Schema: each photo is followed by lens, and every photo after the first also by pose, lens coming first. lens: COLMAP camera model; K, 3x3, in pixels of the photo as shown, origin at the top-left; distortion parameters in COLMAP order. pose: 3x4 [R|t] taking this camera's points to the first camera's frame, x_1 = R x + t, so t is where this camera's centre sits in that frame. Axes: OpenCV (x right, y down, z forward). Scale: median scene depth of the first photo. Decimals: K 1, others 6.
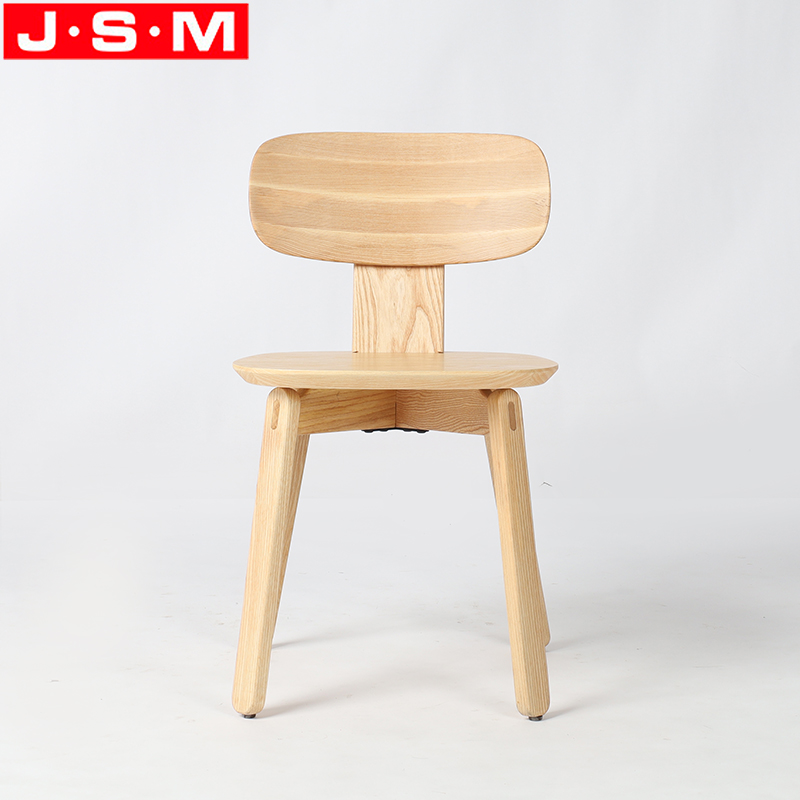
lens RADIAL K [[2266.3, 0, 400.0], [0, 2266.3, 400.0], [0, 0, 1]] dist [-0.048886, 1.162298]
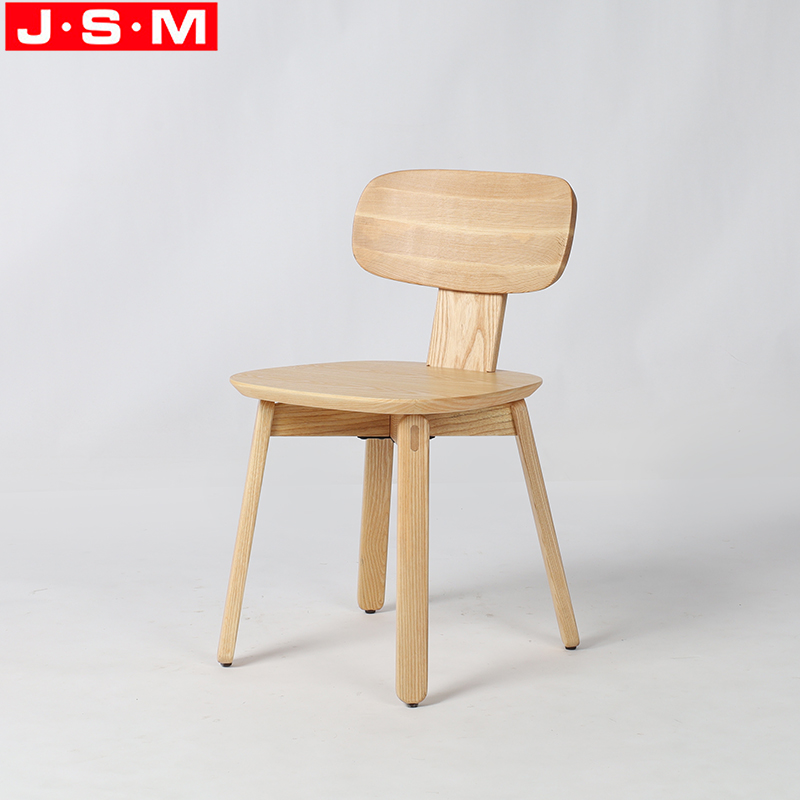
lens RADIAL K [[2266.3, 0, 400.0], [0, 2266.3, 400.0], [0, 0, 1]] dist [-0.048886, 1.162298]
pose [[0.797076, 0.089180, -0.597257, 0.648217], [-0.062294, 0.995902, 0.065568, -0.077396], [0.600657, -0.015057, 0.799365, 0.084092]]
